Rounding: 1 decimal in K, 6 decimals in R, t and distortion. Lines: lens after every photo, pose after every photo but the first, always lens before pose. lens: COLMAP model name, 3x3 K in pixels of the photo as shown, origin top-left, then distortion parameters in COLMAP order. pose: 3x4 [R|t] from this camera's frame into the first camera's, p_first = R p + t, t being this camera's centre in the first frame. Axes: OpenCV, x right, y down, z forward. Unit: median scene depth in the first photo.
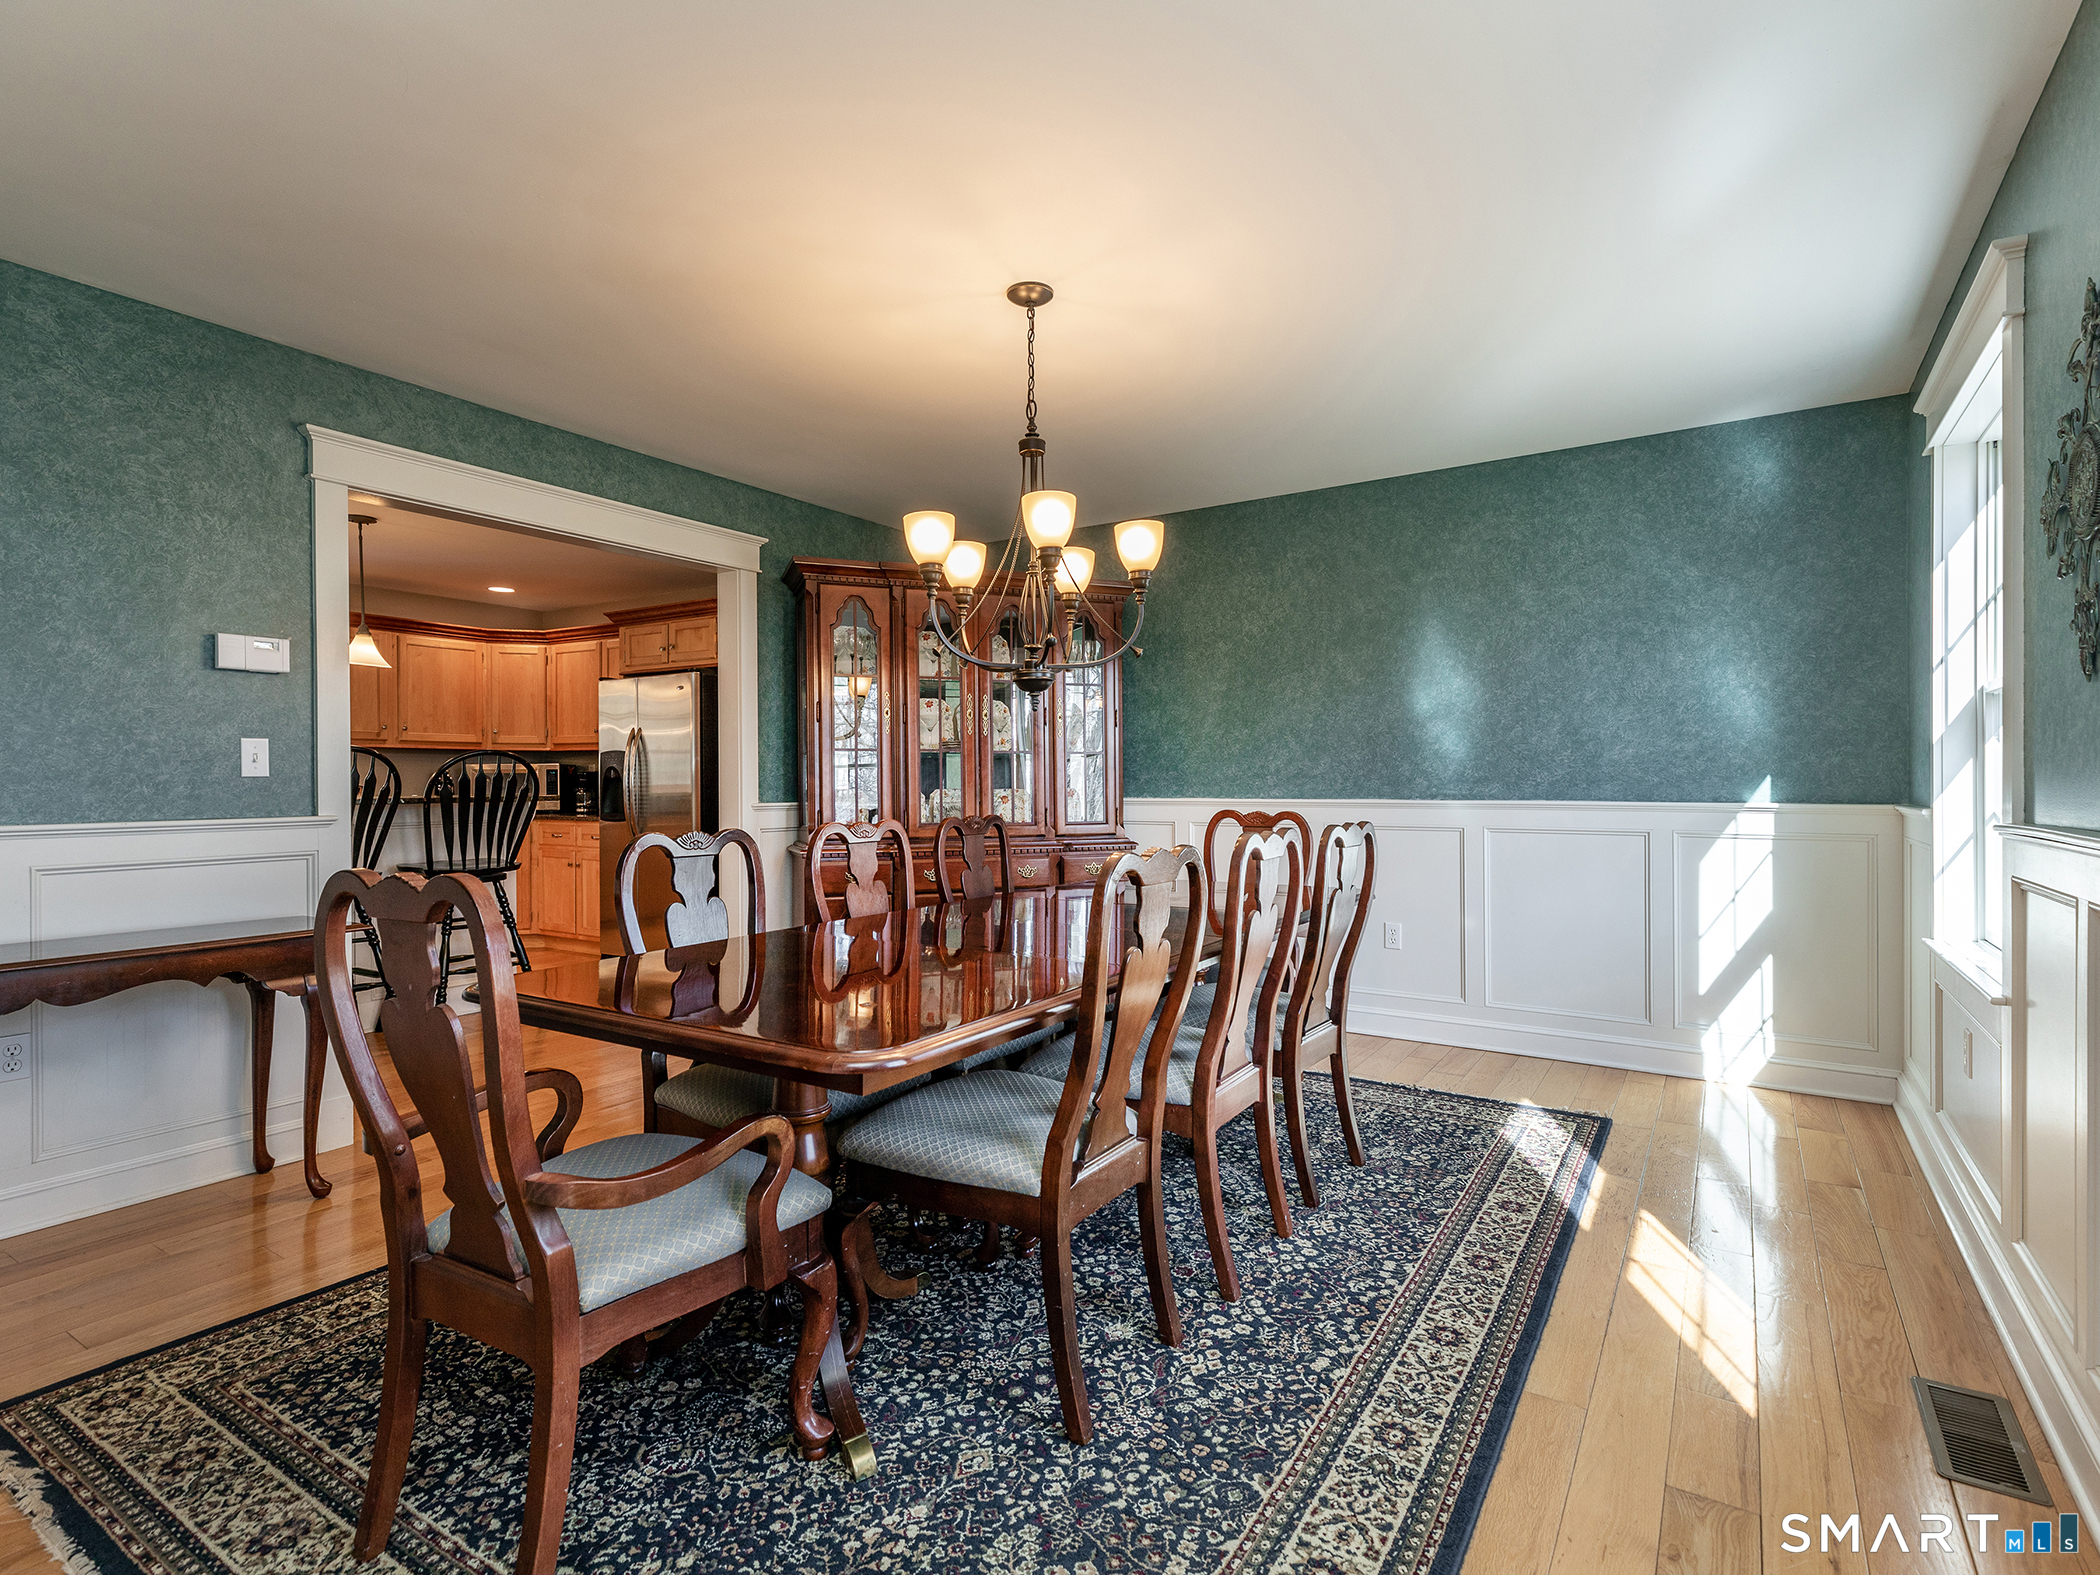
lens RADIAL K [[1015.9, 0, 1050.0], [0, 1015.9, 787.5], [0, 0, 1]] dist [0.011220, -0.001258]
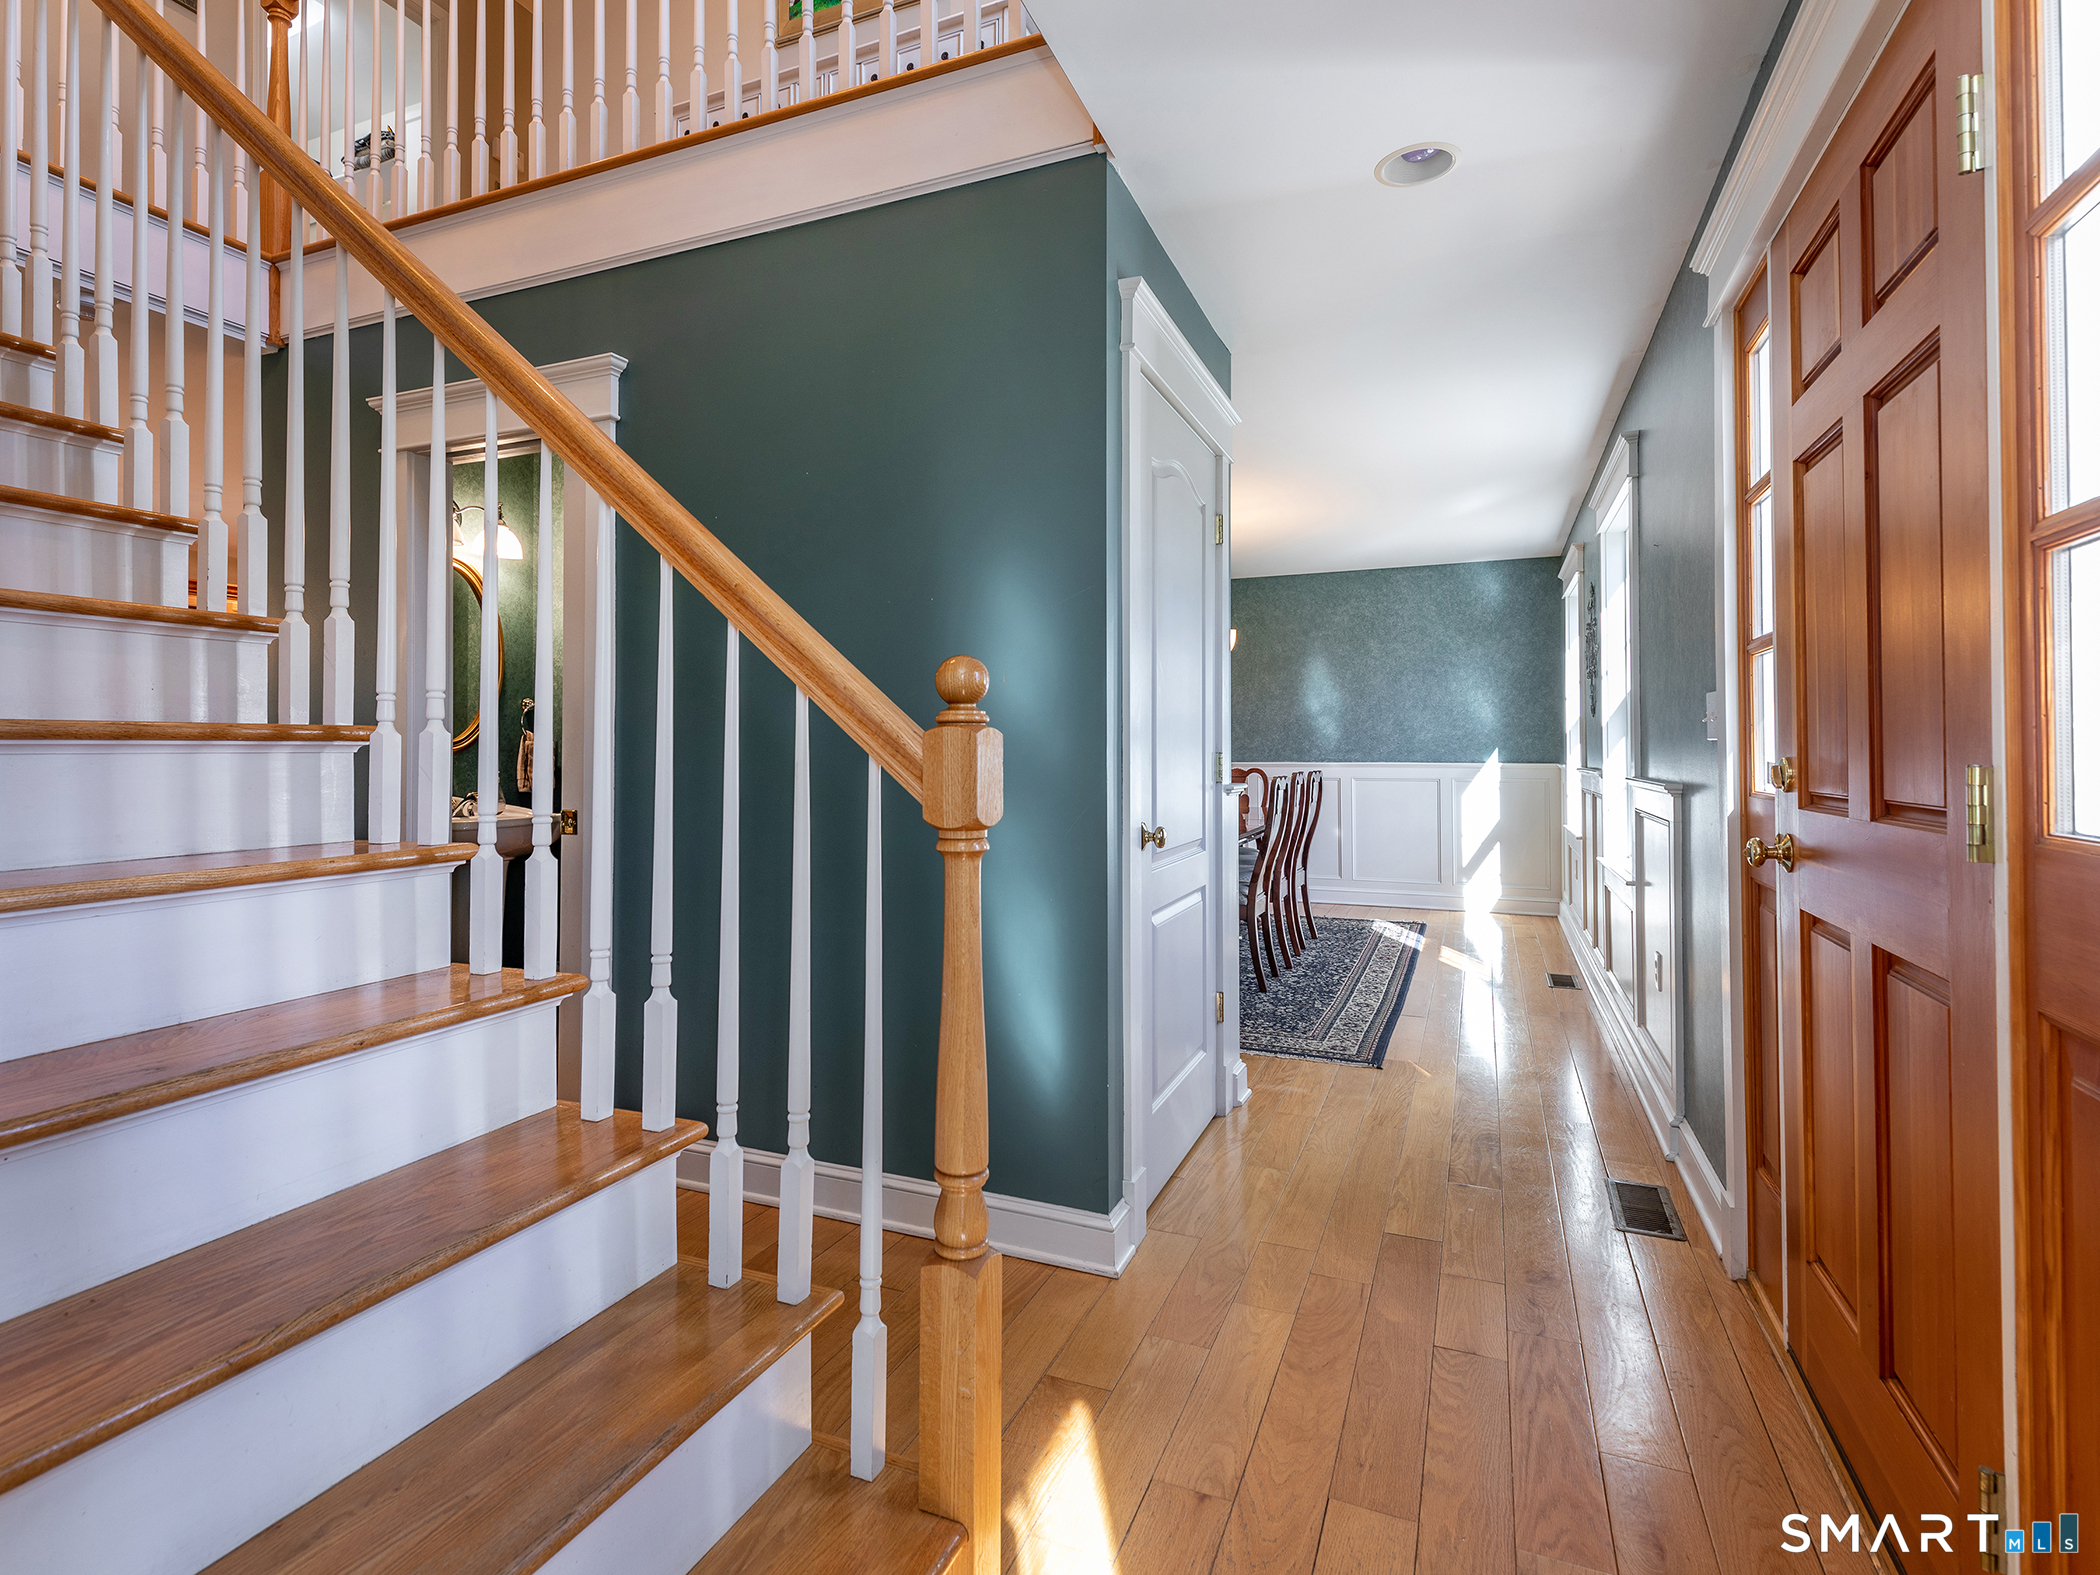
lens RADIAL K [[963.3, 0, 1045.6], [0, 963.3, 742.9], [0, 0, 1]] dist [0.036879, -0.000073]
pose [[0.986064, 0.000135, 0.166367, -0.405126], [0.002157, 0.999905, -0.013591, 0.000571], [-0.166353, 0.013760, 0.985970, -0.608106]]
